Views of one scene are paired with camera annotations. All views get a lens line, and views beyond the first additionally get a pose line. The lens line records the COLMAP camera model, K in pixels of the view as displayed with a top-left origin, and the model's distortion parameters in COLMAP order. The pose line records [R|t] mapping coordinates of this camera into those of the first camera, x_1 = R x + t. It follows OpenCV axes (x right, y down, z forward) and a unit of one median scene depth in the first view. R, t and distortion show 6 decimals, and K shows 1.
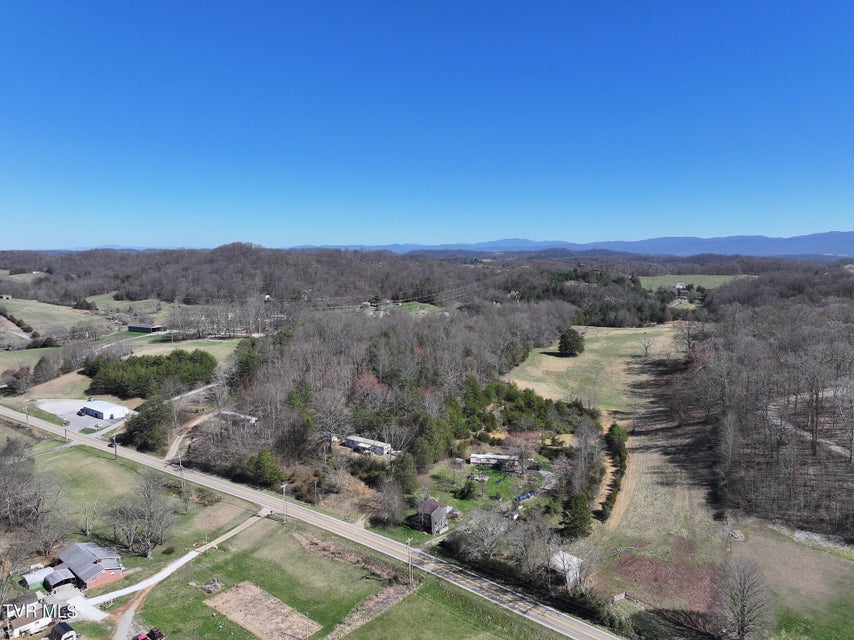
lens RADIAL K [[602.4, 0, 428.9], [0, 602.4, 320.9], [0, 0, 1]] dist [0.005686, 0.015762]
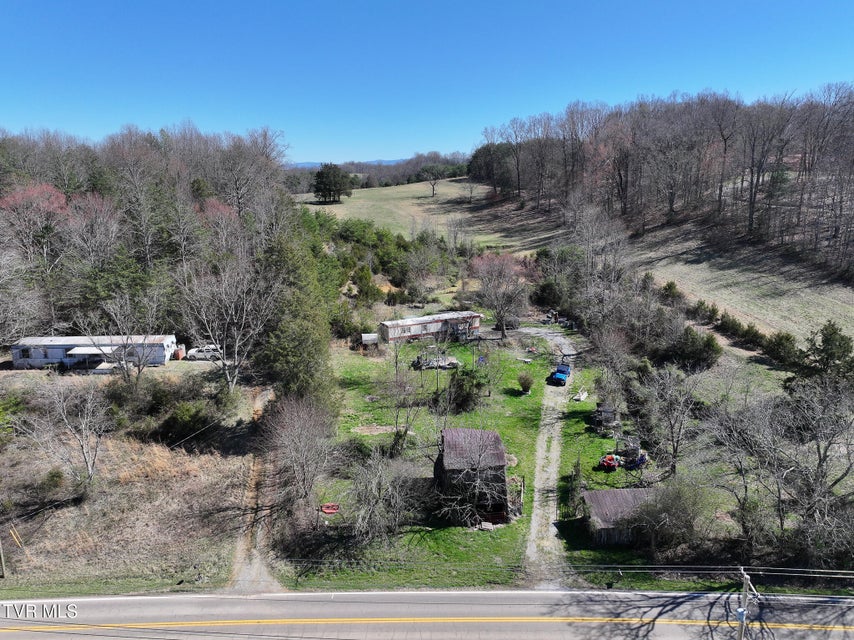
lens RADIAL K [[602.4, 0, 427.0], [0, 602.4, 318.7], [0, 0, 1]] dist [0.005686, 0.015762]
pose [[0.786549, -0.141721, 0.601045, -0.163019], [0.073631, 0.987889, 0.136579, 0.154256], [-0.613122, -0.063171, 0.787458, 0.606238]]
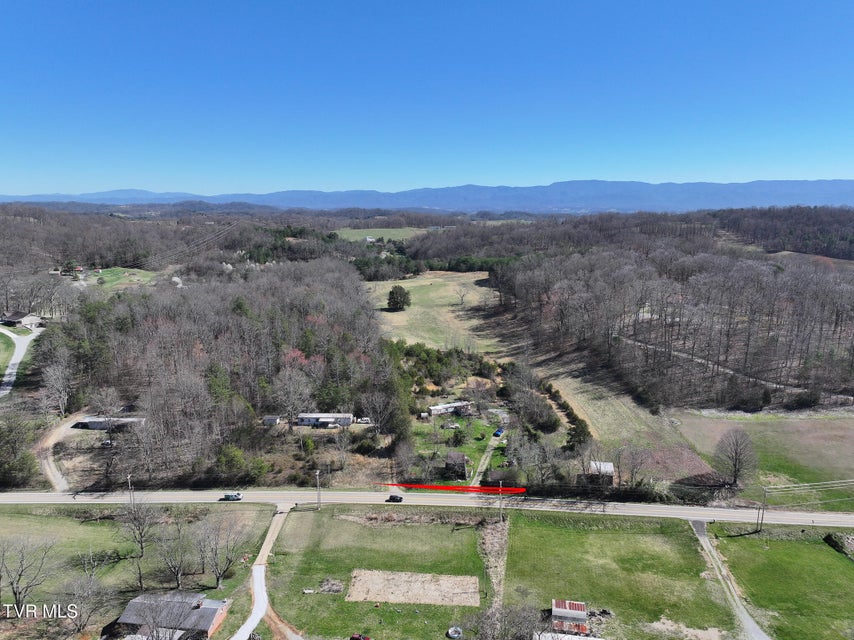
lens RADIAL K [[602.4, 0, 429.5], [0, 602.4, 317.8], [0, 0, 1]] dist [0.005686, 0.015762]
pose [[0.828272, -0.103083, 0.550762, -0.488146], [0.063369, 0.993859, 0.090717, -0.035077], [-0.556731, -0.040238, 0.829718, 0.105094]]
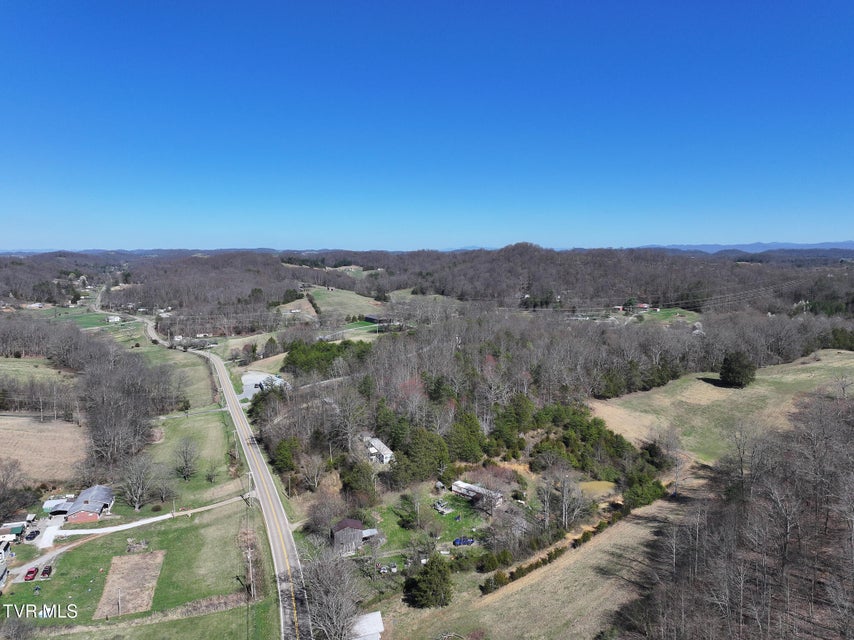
lens RADIAL K [[602.4, 0, 427.2], [0, 602.4, 317.9], [0, 0, 1]] dist [0.005686, 0.015762]
pose [[0.848278, 0.056815, -0.526495, 0.462176], [-0.059543, 0.998156, 0.011778, -0.022013], [0.526193, 0.021358, 0.850097, 0.218555]]
